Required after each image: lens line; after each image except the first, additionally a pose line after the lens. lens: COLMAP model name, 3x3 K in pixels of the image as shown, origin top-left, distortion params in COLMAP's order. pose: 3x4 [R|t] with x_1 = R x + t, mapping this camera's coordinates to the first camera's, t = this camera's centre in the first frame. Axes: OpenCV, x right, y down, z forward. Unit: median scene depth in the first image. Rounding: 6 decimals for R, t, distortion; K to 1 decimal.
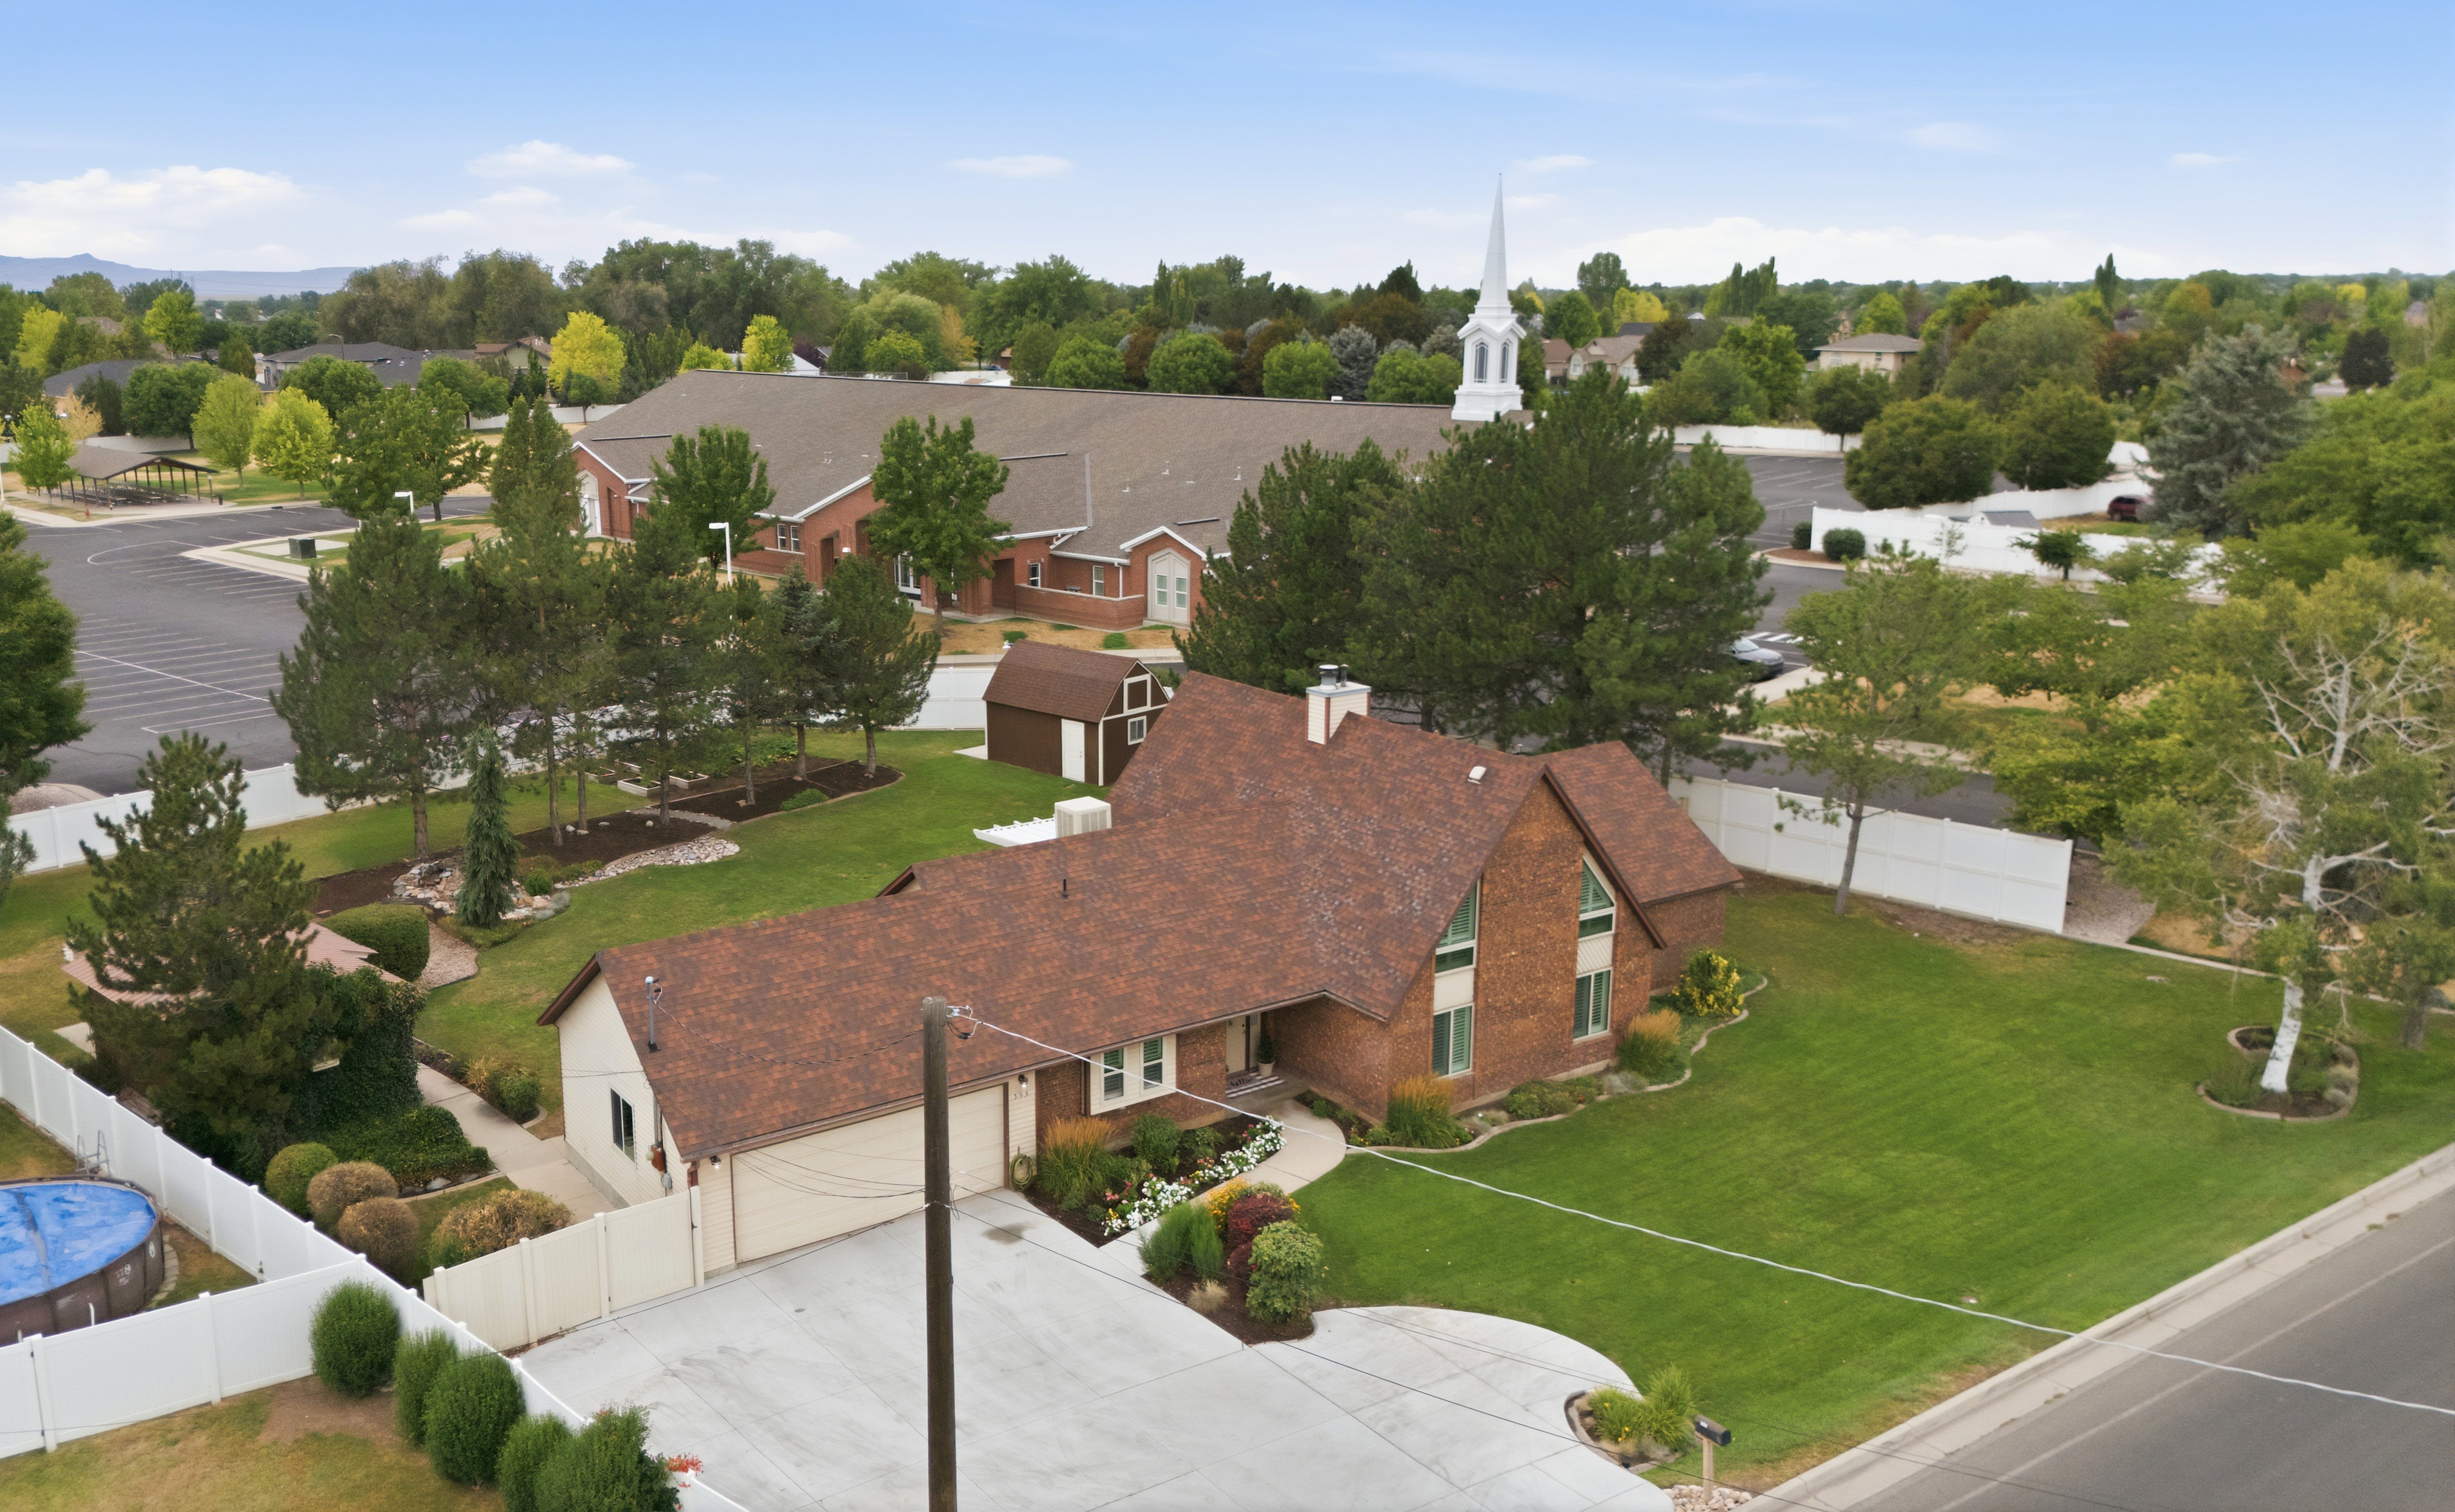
lens RADIAL K [[1942.8, 0, 1112.4], [0, 1942.8, 757.7], [0, 0, 1]] dist [0.084905, -0.096650]
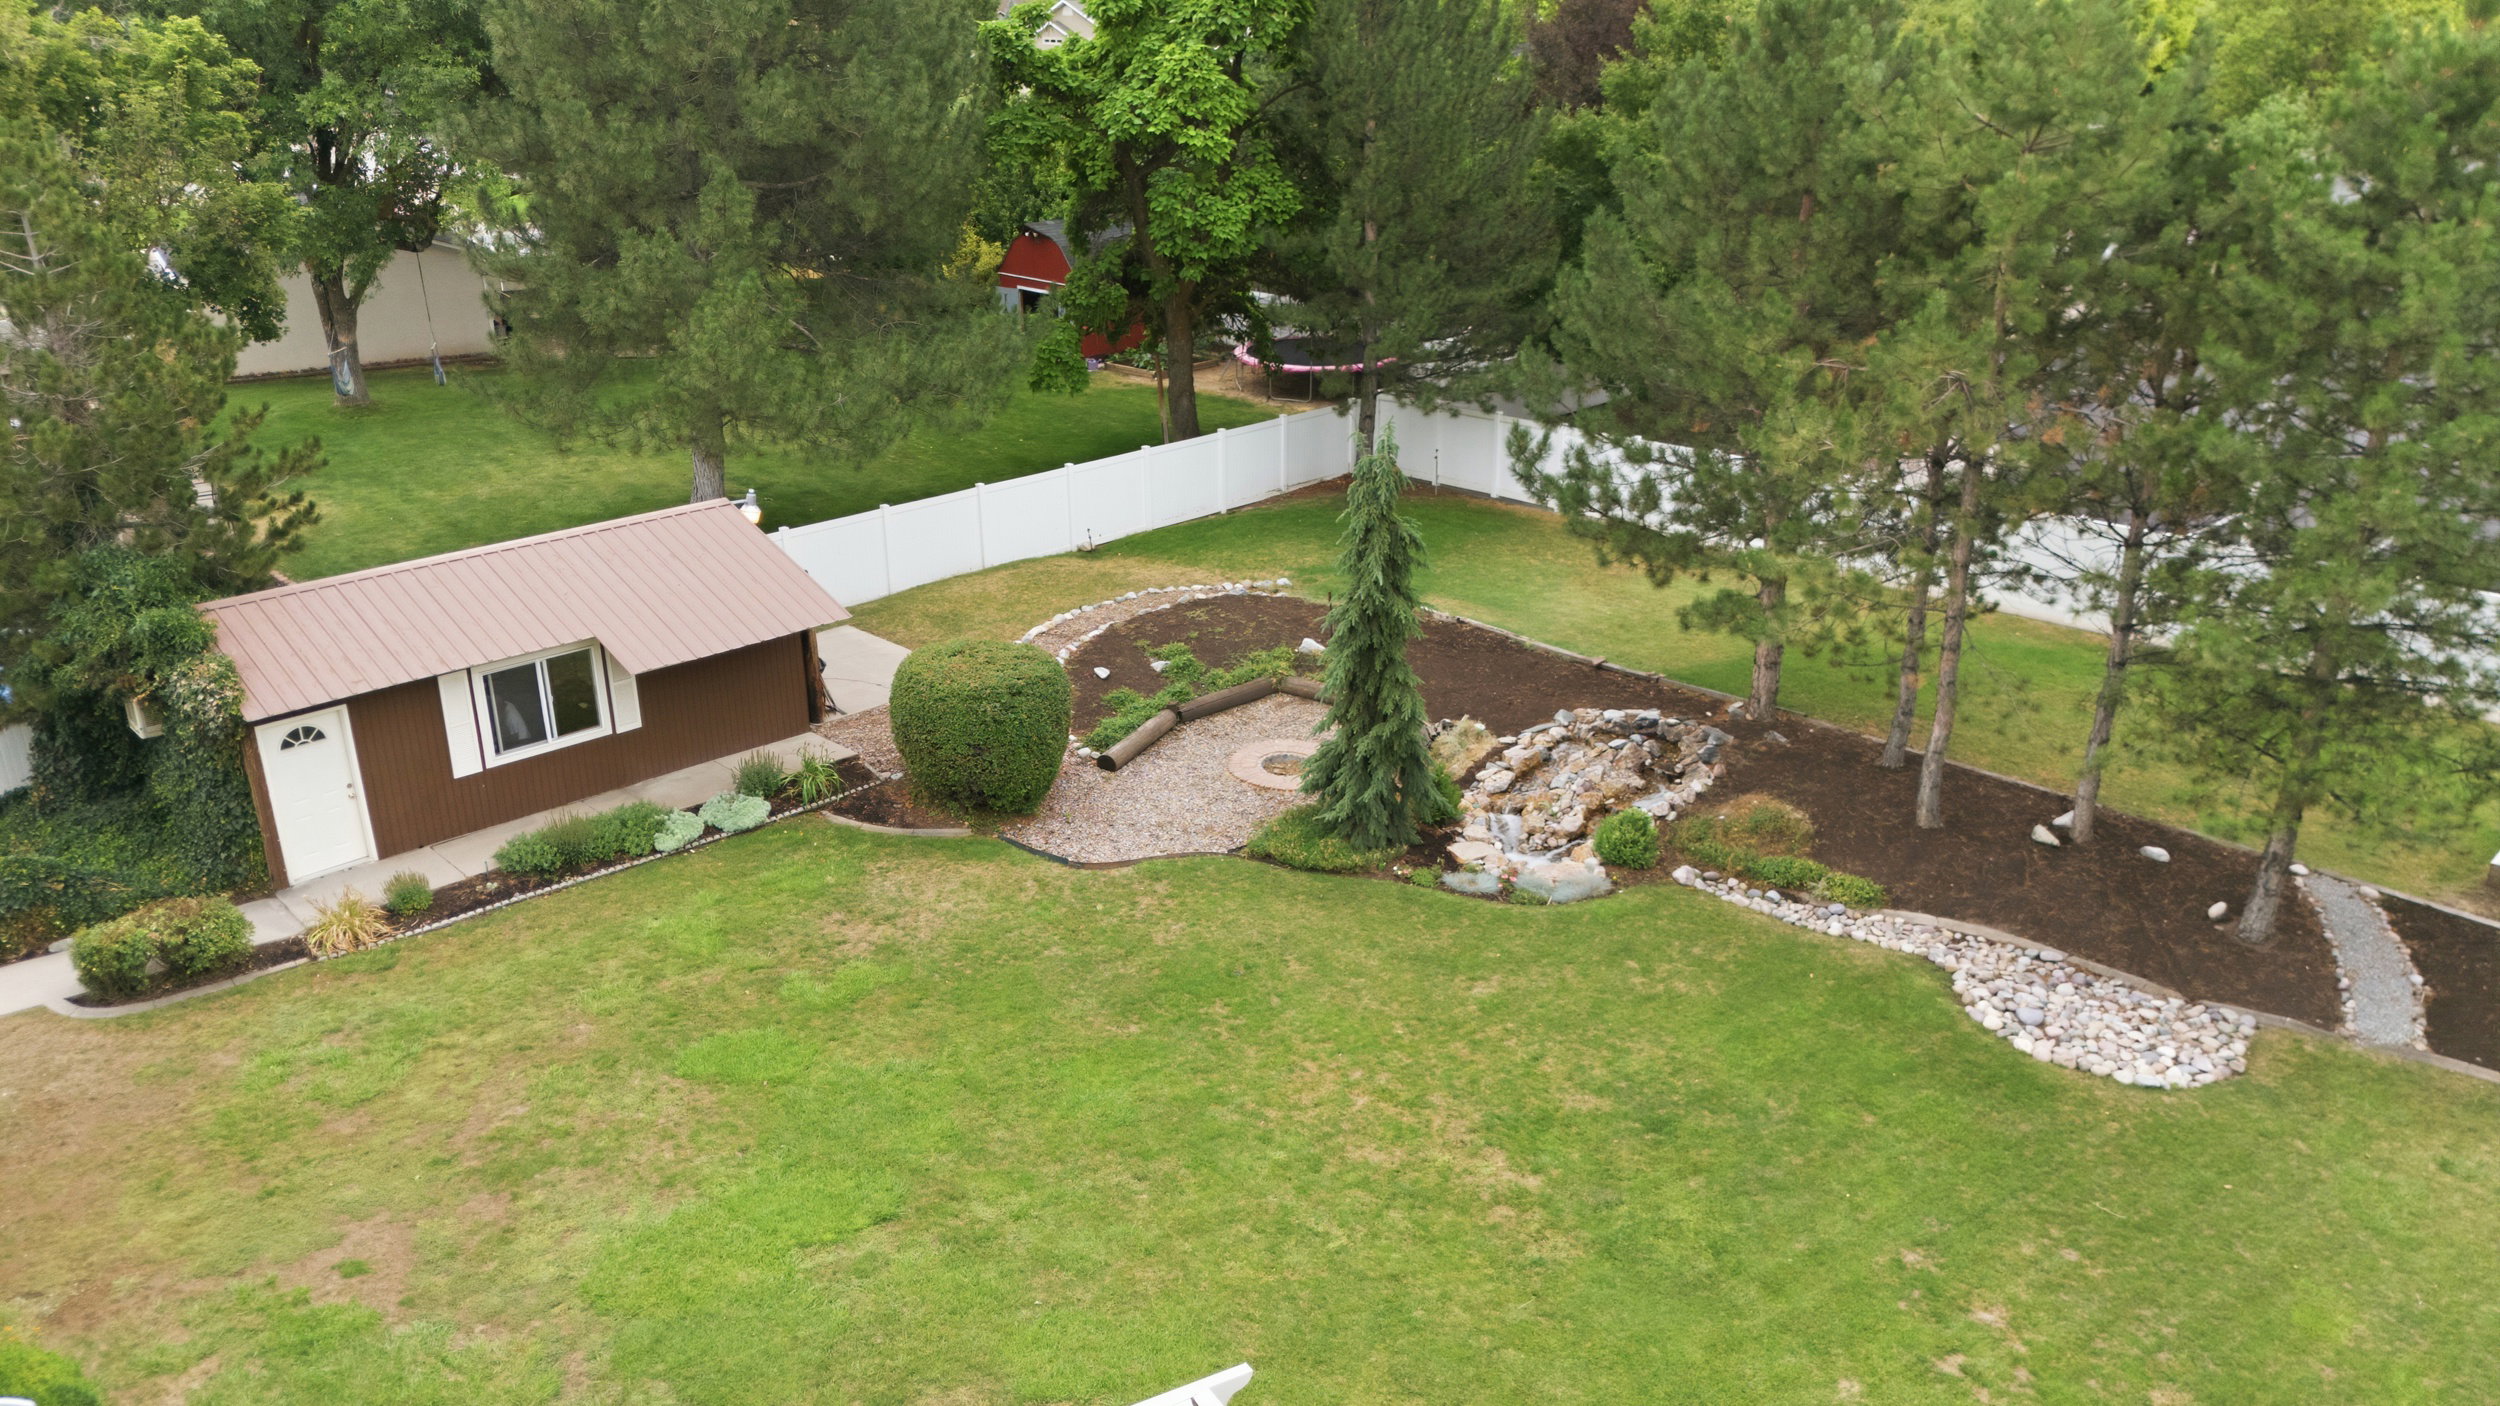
lens RADIAL K [[1820.6, 0, 1250.0], [0, 1820.6, 703.0], [0, 0, 1]] dist [0.114136, -0.170132]
pose [[-0.036275, 0.369431, -0.928550, 0.109112], [-0.228756, 0.901421, 0.367574, -0.124231], [0.972808, 0.225745, 0.051811, 1.129298]]
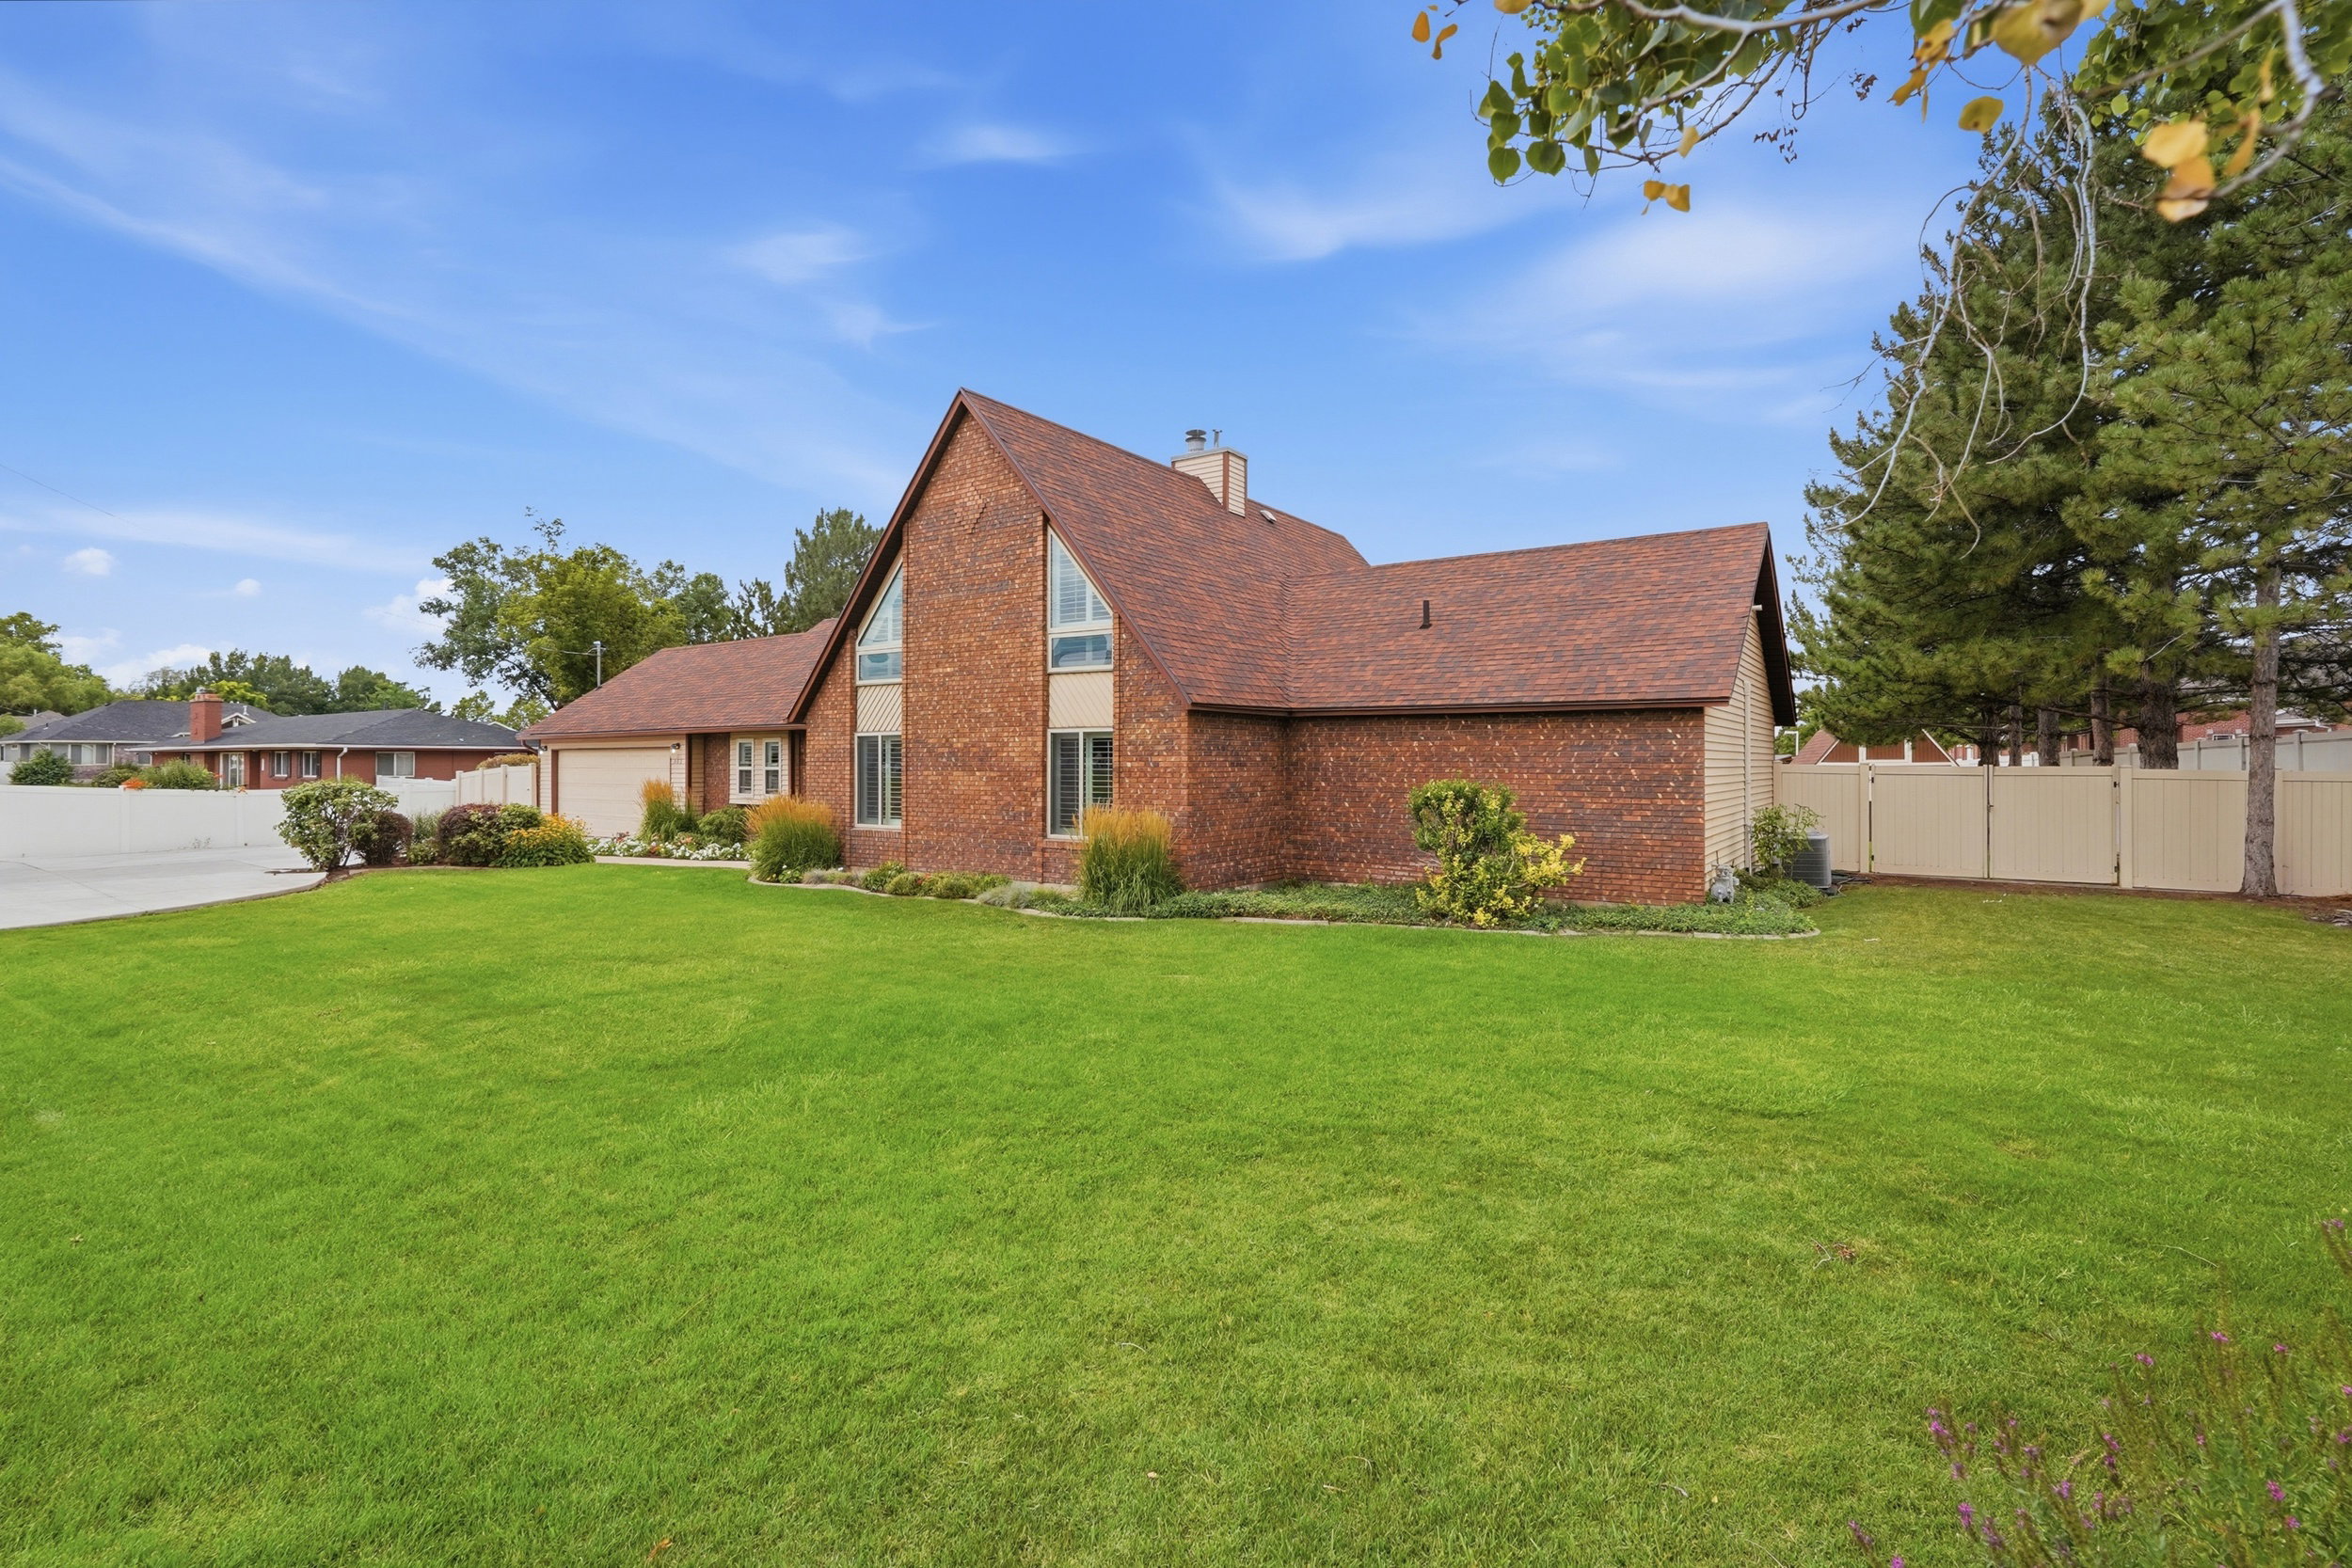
lens RADIAL K [[1055.4, 0, 1176.0], [0, 1055.4, 784.0], [0, 0, 1]] dist [0.000100, 0.000529]
pose [[0.364613, 0.011138, -0.931093, 0.535754], [-0.222434, 0.972022, -0.075476, 0.136576], [0.904202, 0.234626, 0.356889, 0.854931]]
